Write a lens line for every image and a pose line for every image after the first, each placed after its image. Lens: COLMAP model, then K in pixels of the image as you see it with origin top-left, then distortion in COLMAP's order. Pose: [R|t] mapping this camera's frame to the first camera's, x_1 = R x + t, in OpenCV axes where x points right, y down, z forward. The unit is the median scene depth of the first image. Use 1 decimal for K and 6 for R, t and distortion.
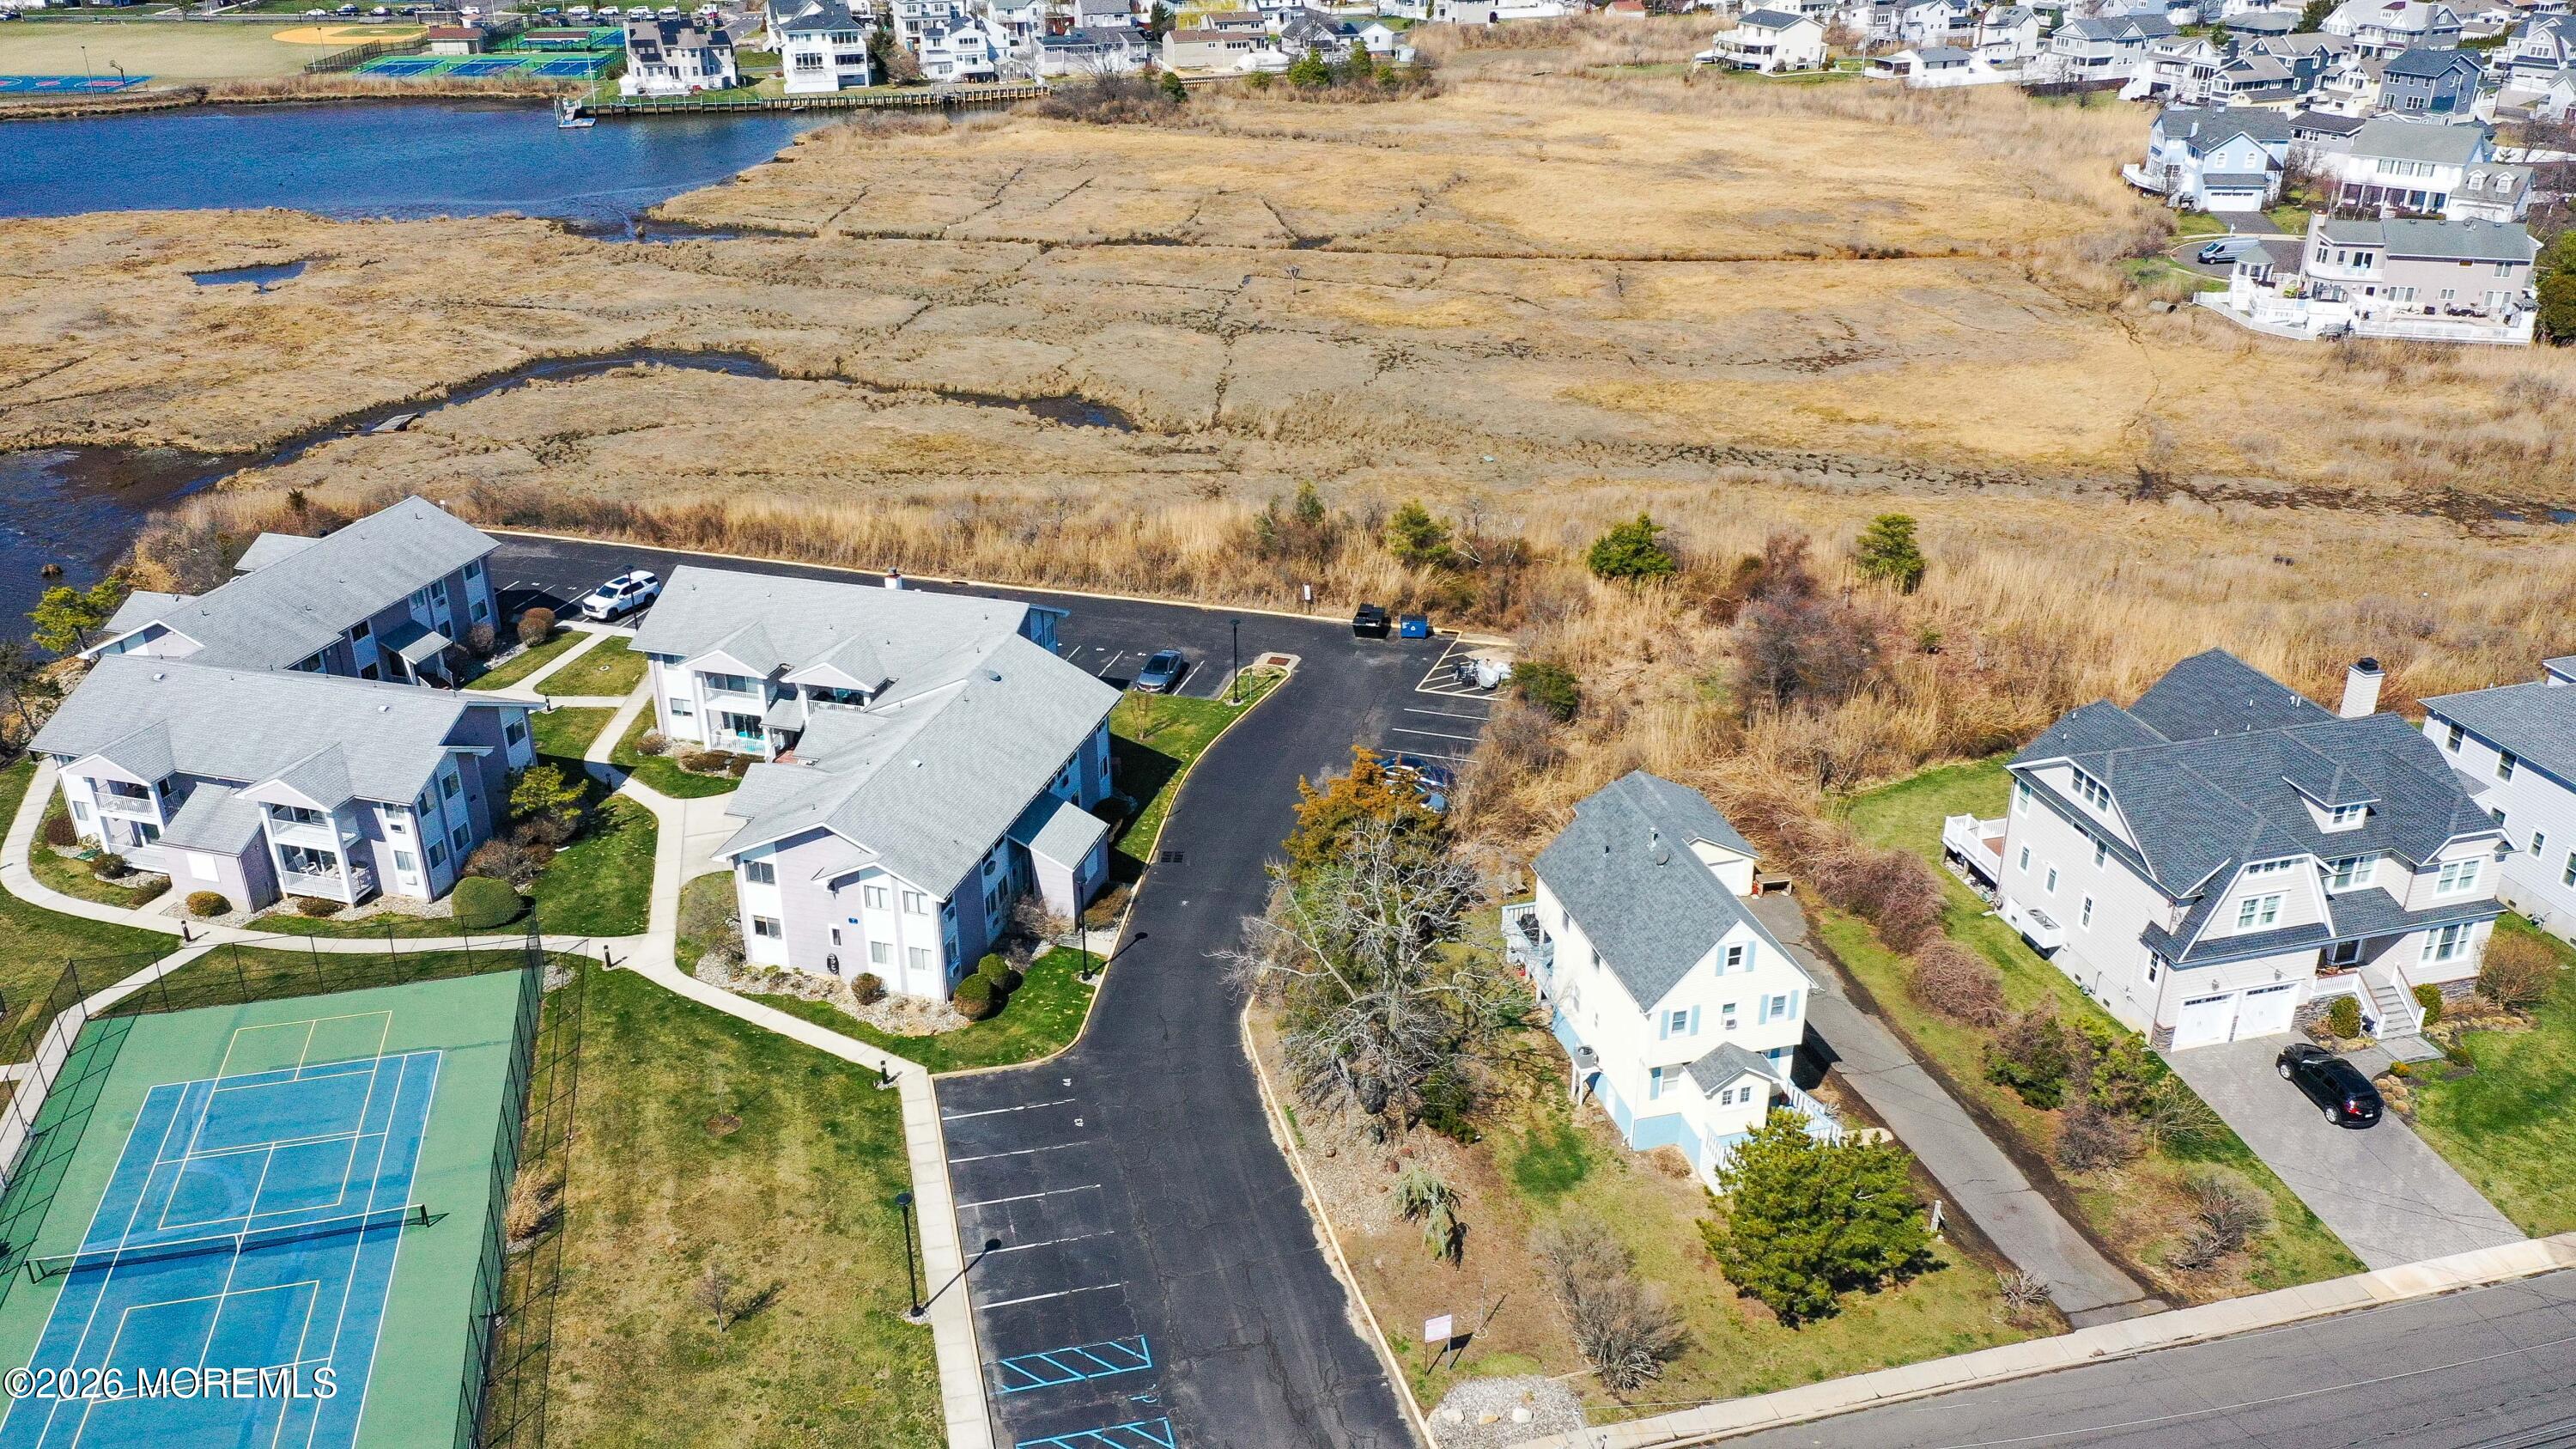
lens RADIAL K [[2011.0, 0, 1288.0], [0, 2011.0, 724.5], [0, 0, 1]] dist [0.000476, 0.006581]
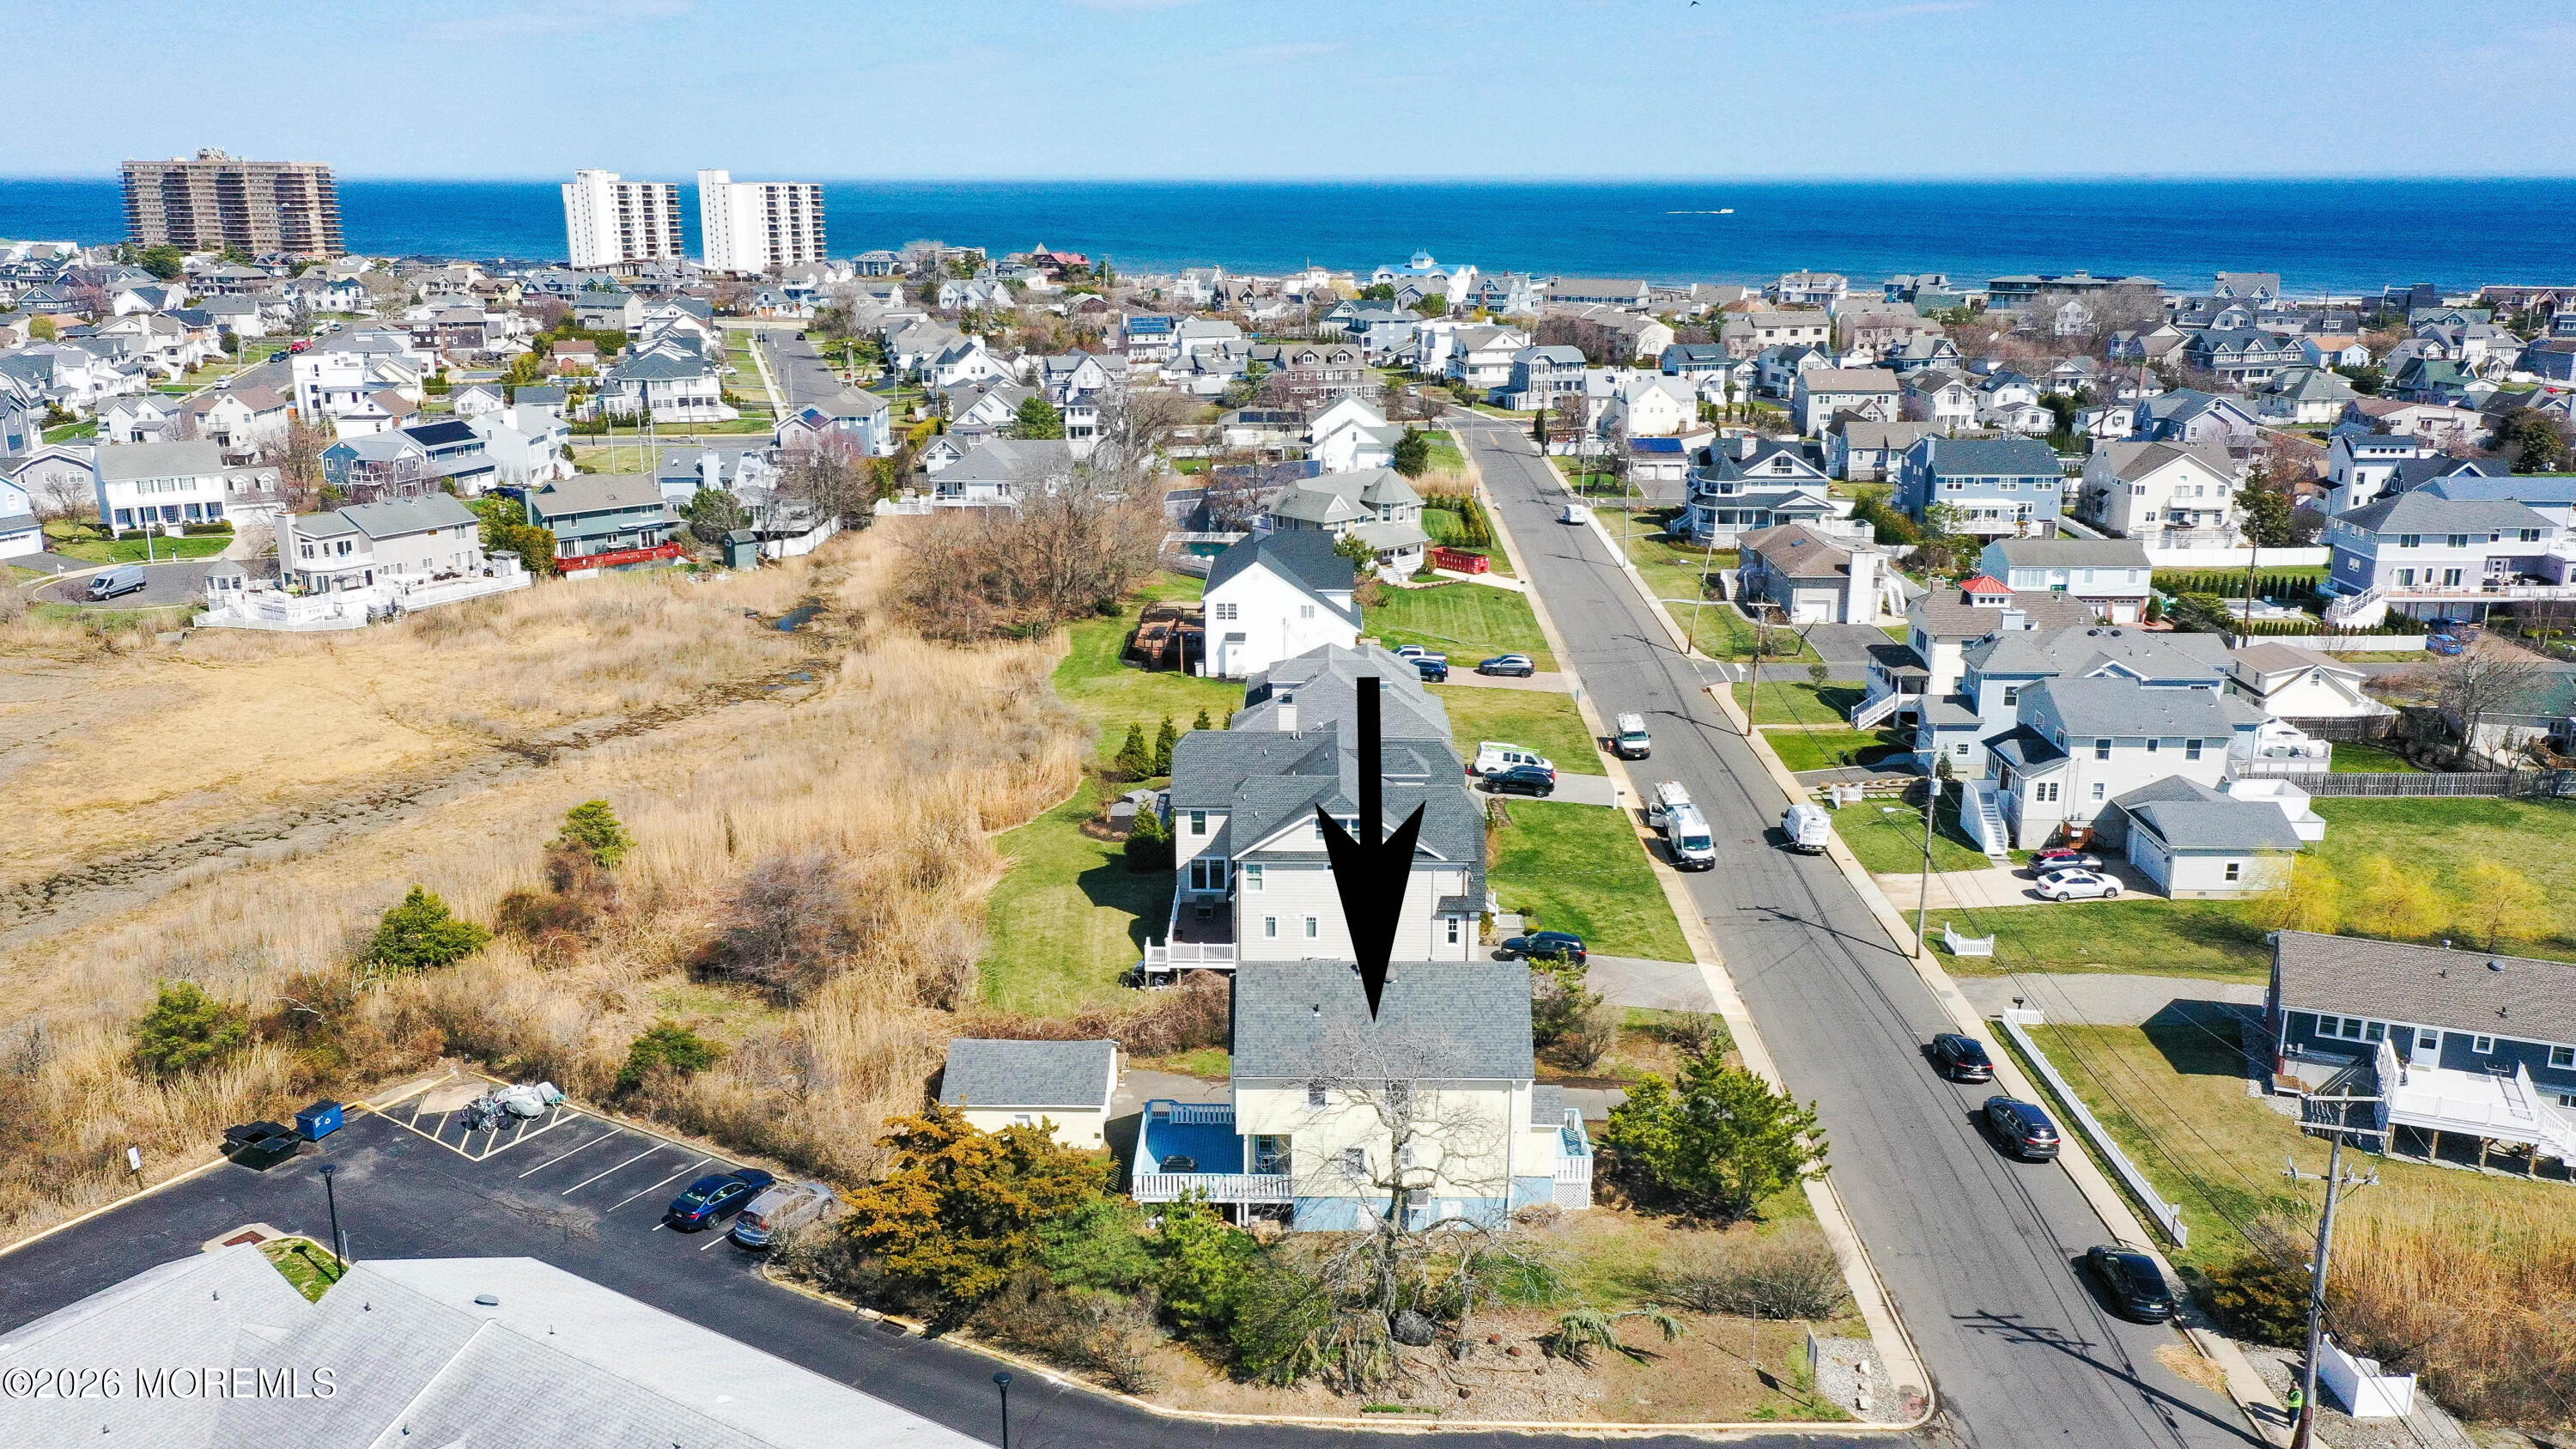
lens RADIAL K [[2011.0, 0, 1288.0], [0, 2011.0, 724.5], [0, 0, 1]] dist [0.000476, 0.006581]
pose [[0.261074, -0.243719, 0.934046, -0.439222], [0.406228, 0.905493, 0.122725, -0.114033], [-0.875682, 0.347395, 0.335406, 0.383390]]
